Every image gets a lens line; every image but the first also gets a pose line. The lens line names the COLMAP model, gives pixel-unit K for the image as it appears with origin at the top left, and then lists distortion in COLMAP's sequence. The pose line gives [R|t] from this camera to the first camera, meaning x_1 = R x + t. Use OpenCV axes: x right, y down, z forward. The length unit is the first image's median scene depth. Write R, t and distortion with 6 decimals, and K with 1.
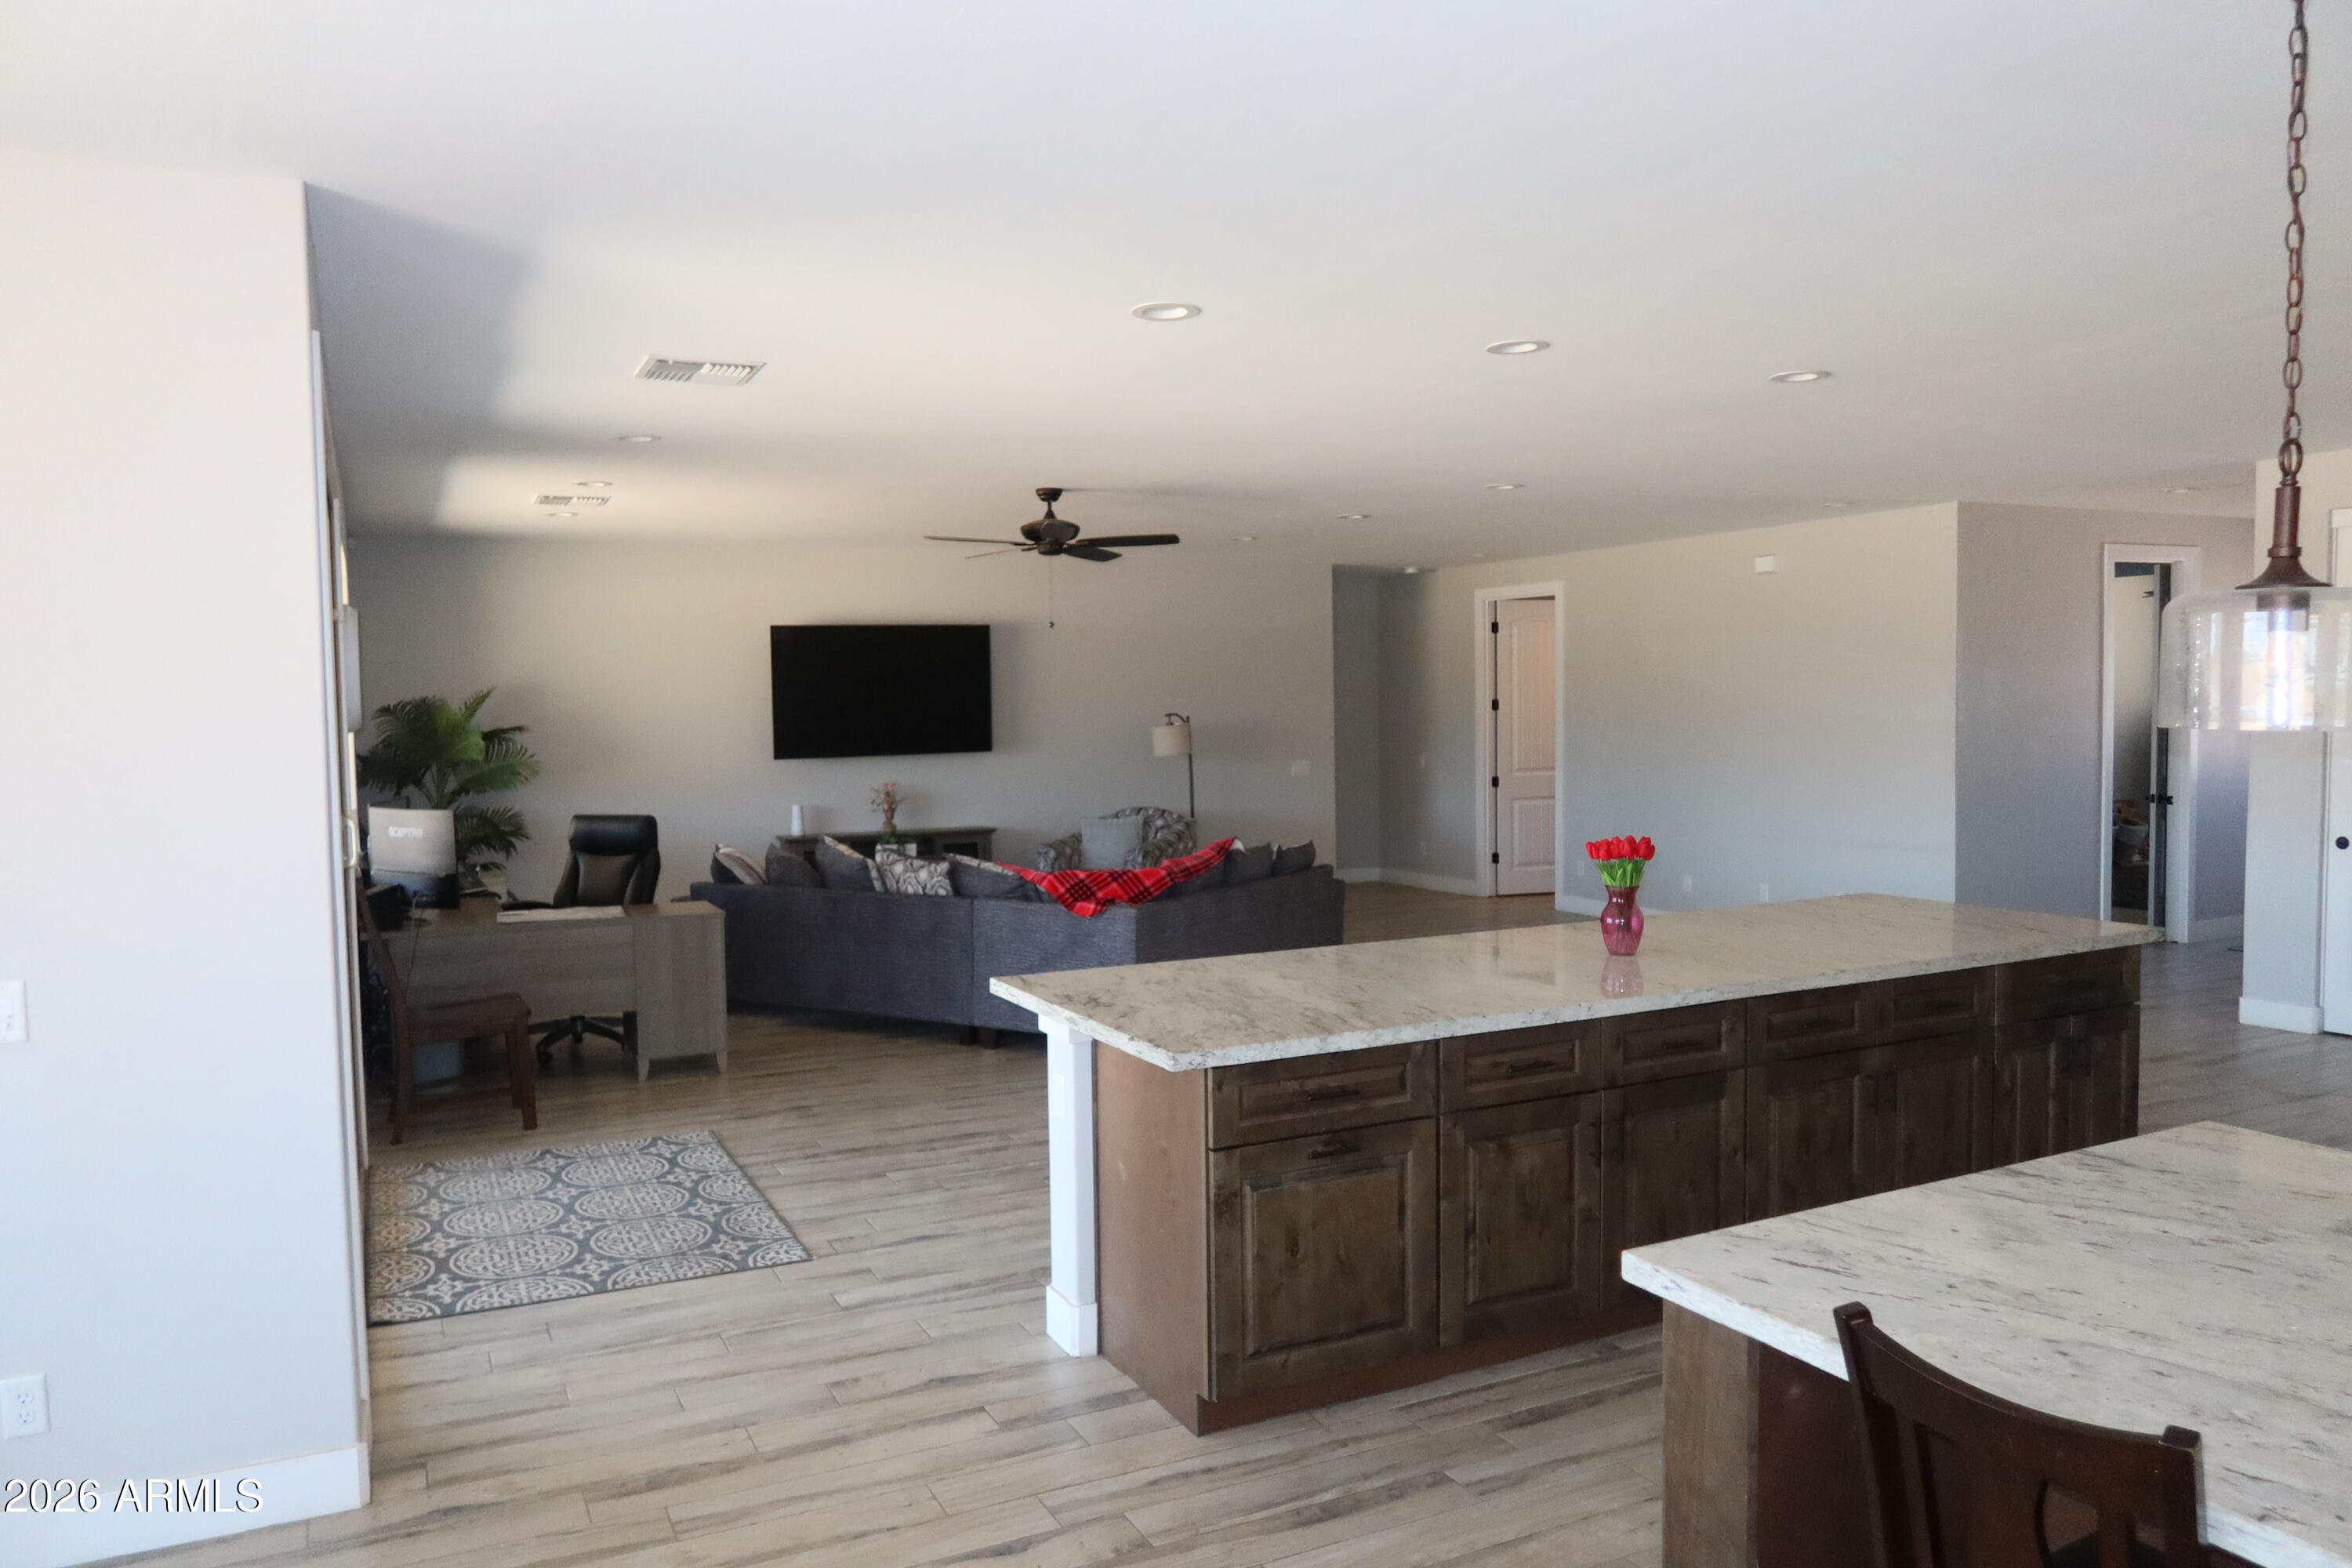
lens RADIAL K [[1622.3, 0, 1176.0], [0, 1622.3, 784.0], [0, 0, 1]] dist [-0.049650, 0.032959]
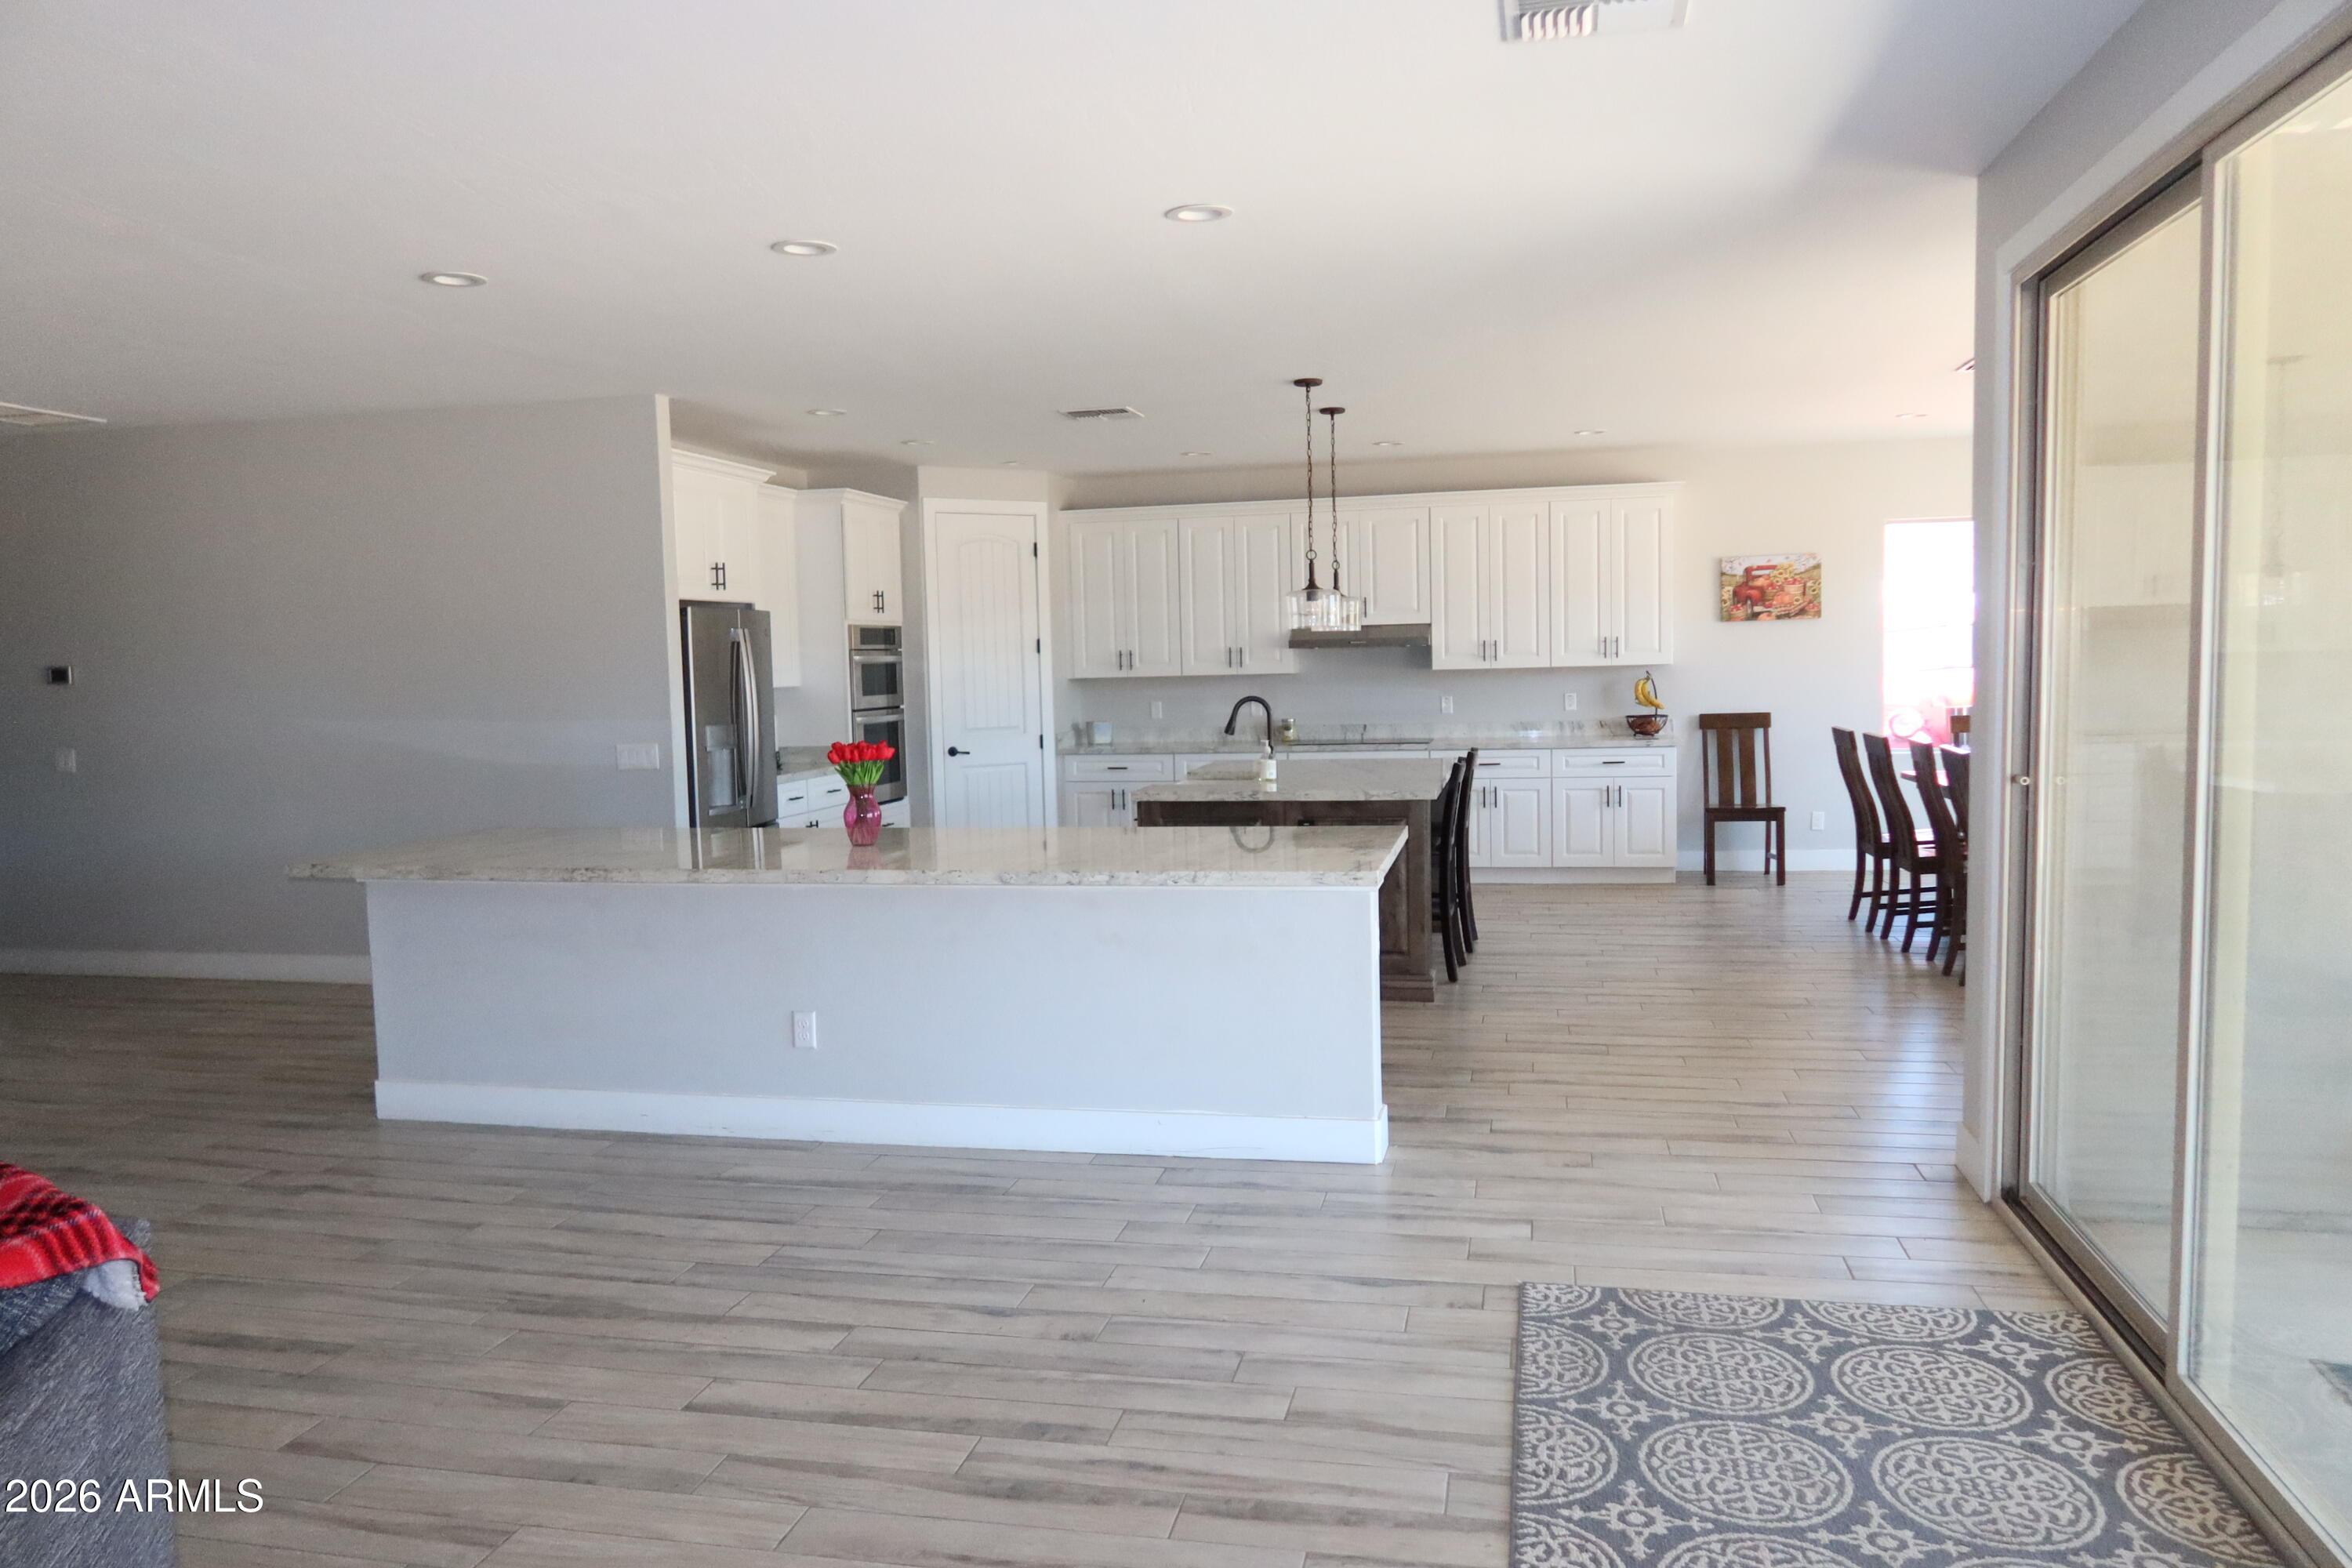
lens RADIAL K [[1622.3, 0, 1176.0], [0, 1622.3, 784.0], [0, 0, 1]] dist [-0.049650, 0.032959]
pose [[-0.774202, -0.022960, 0.632522, -0.598566], [0.072753, 0.989490, 0.124966, -0.056652], [-0.628744, 0.142767, -0.764394, 1.706759]]
